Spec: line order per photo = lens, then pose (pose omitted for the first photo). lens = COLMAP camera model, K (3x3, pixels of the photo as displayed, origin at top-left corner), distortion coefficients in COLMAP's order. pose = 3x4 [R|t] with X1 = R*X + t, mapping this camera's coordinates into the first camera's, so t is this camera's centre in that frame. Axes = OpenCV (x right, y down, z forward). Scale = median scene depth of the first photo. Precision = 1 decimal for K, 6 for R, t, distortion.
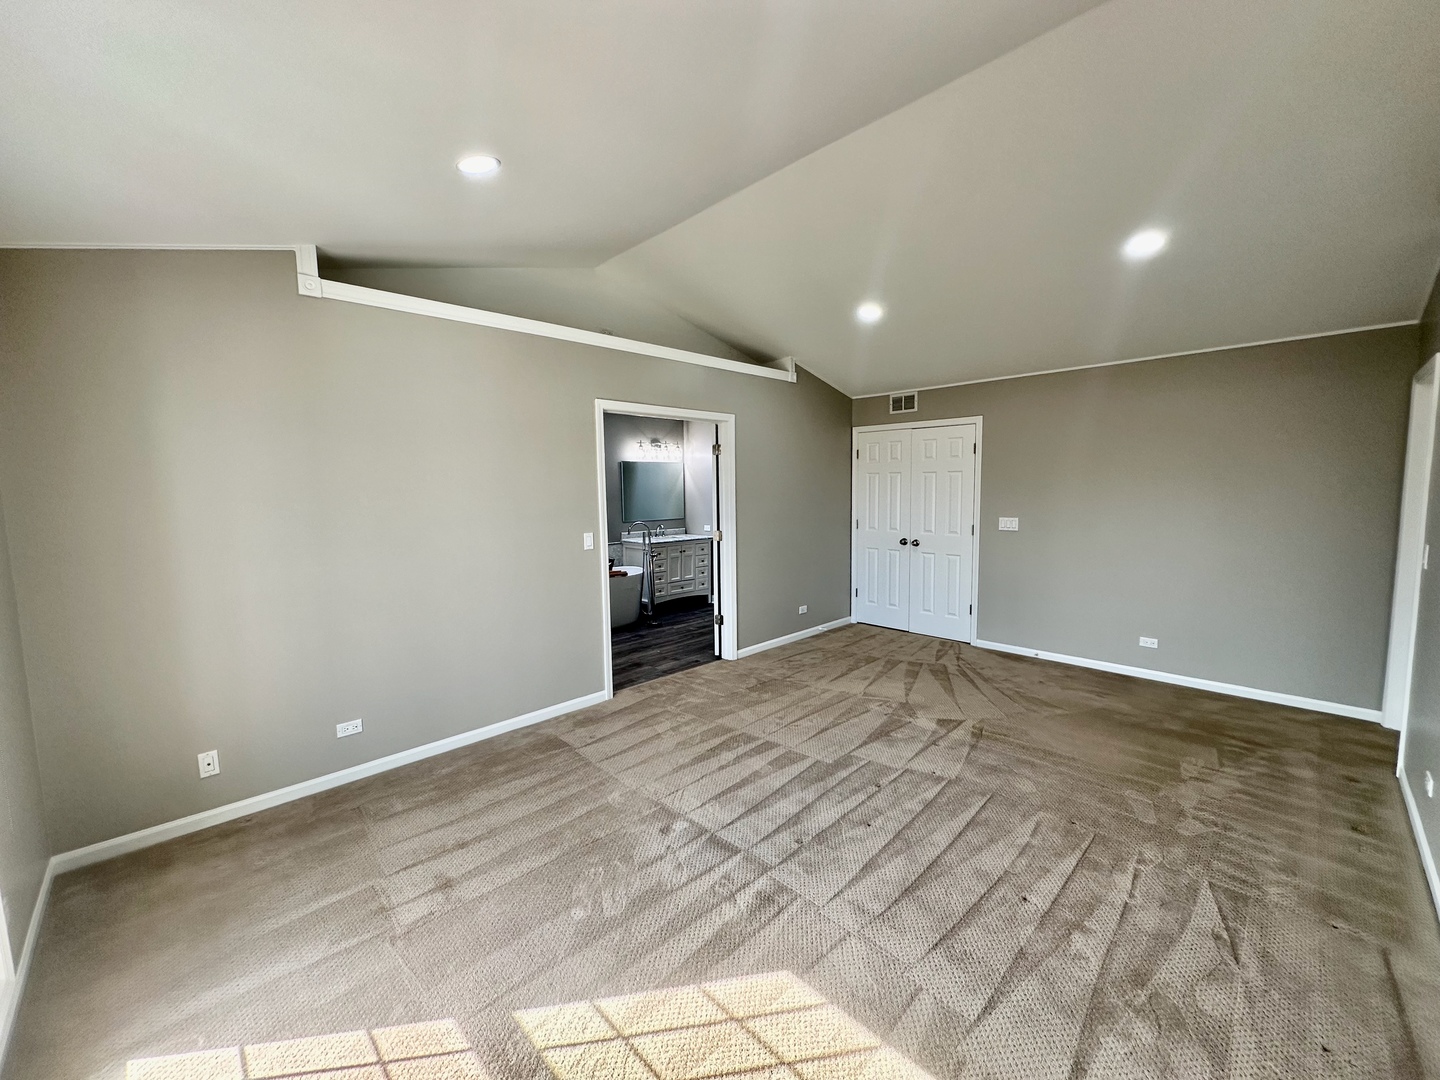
lens RADIAL K [[575.9, 0, 720.0], [0, 575.9, 540.0], [0, 0, 1]] dist [-0.001650, 0.000748]
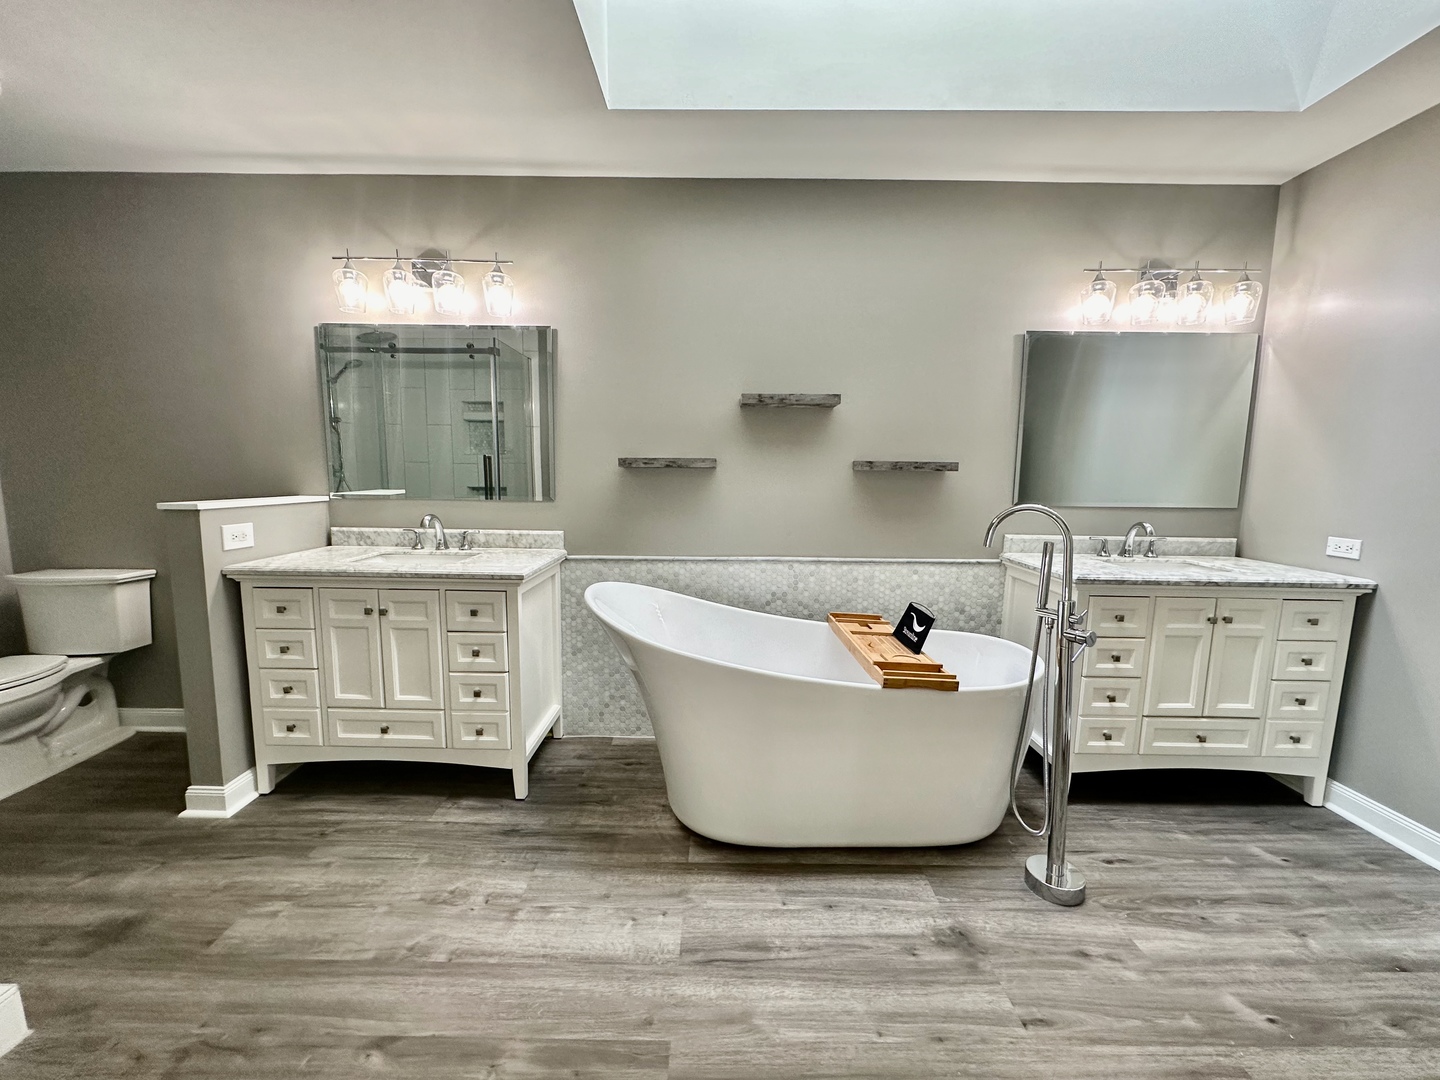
lens RADIAL K [[575.9, 0, 720.0], [0, 575.9, 540.0], [0, 0, 1]] dist [-0.001650, 0.000748]
pose [[0.714944, 0.105112, -0.691235, -0.048158], [-0.090546, 0.994229, 0.057535, -0.013694], [0.693294, 0.021454, 0.720336, 0.606670]]
